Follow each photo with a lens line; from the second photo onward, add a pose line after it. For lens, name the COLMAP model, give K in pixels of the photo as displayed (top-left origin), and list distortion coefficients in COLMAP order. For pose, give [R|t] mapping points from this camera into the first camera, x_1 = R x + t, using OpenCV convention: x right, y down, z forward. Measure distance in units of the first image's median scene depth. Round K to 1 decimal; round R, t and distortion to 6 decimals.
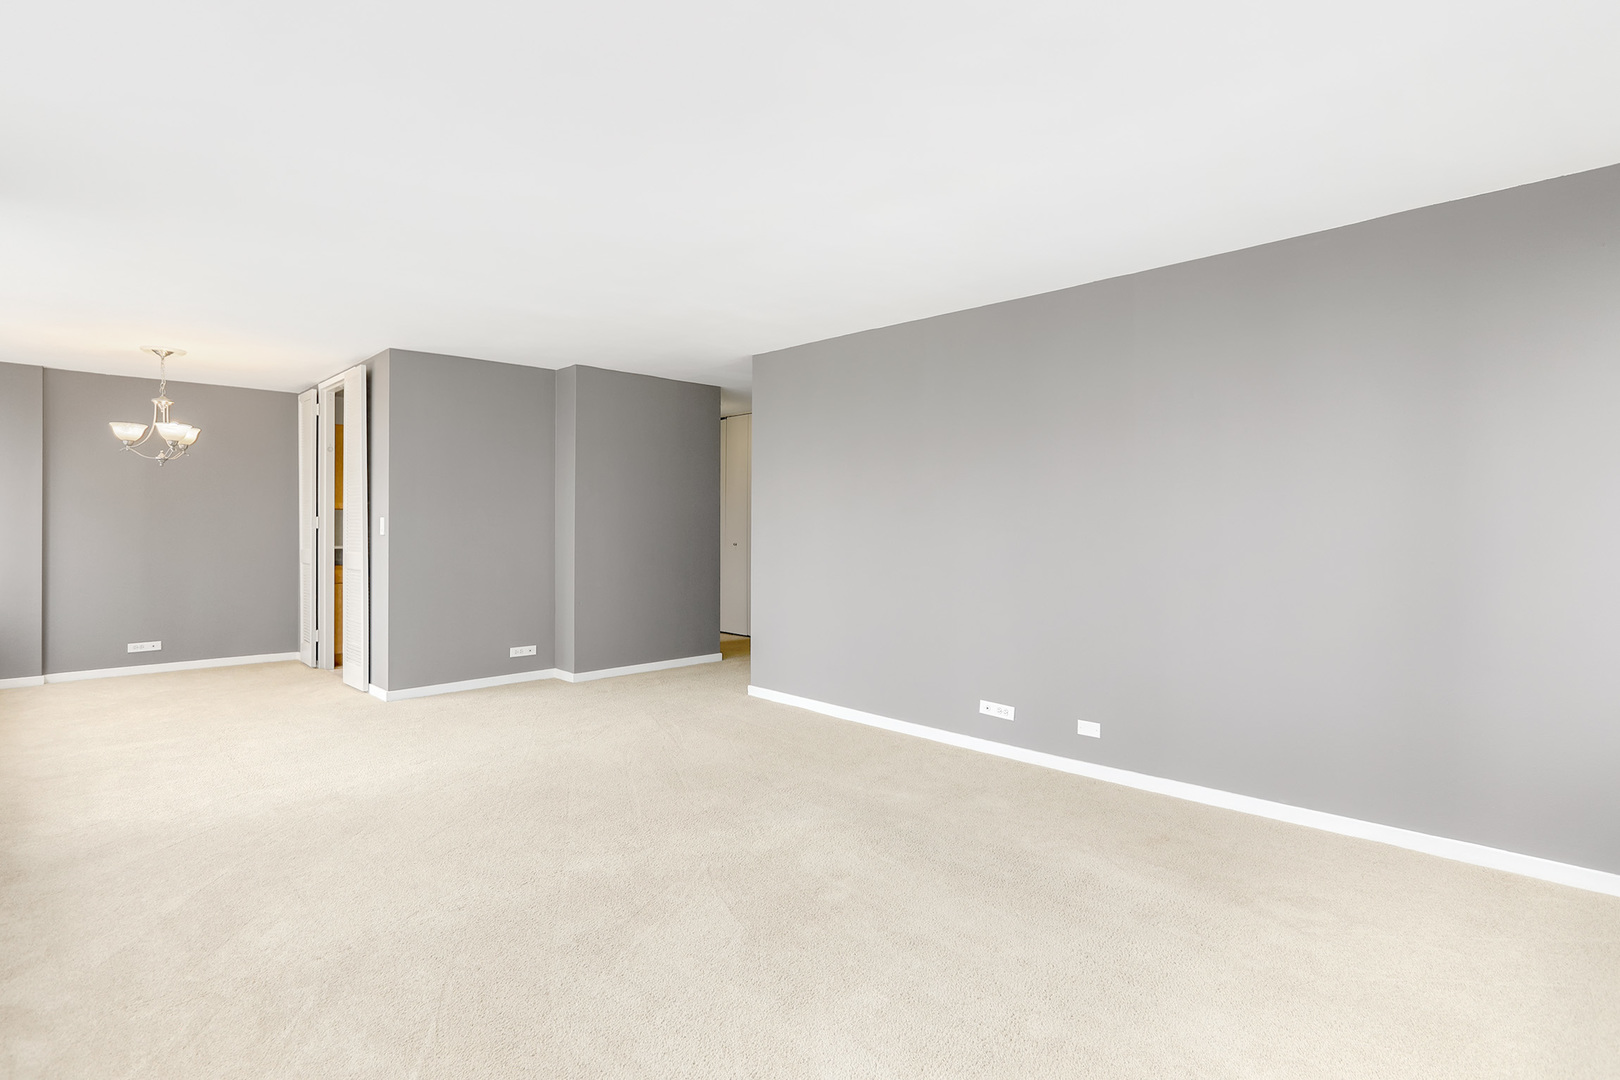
lens RADIAL K [[754.4, 0, 807.5], [0, 754.4, 525.4], [0, 0, 1]] dist [-0.023054, -0.000585]
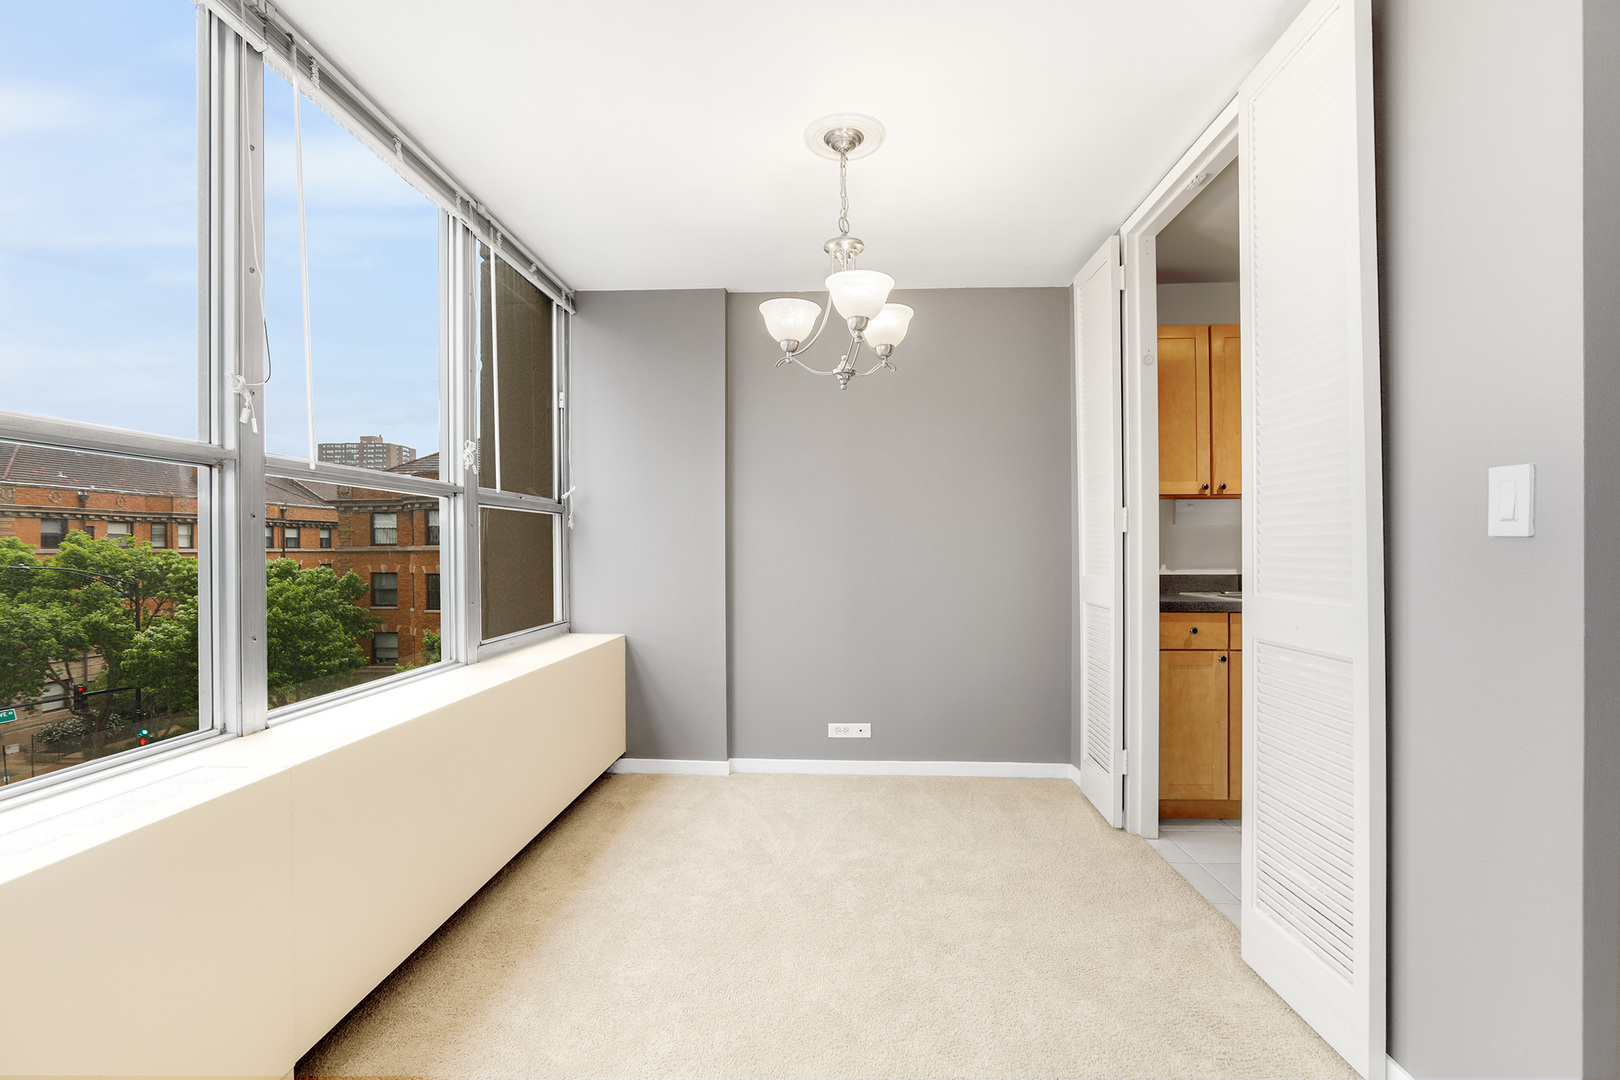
lens RADIAL K [[754.4, 0, 807.9], [0, 754.4, 543.3], [0, 0, 1]] dist [-0.023054, -0.000585]
pose [[0.659857, -0.006373, -0.751364, -0.486005], [0.007639, 0.999969, -0.001773, 0.011476], [0.751353, -0.004570, 0.659885, 0.608378]]
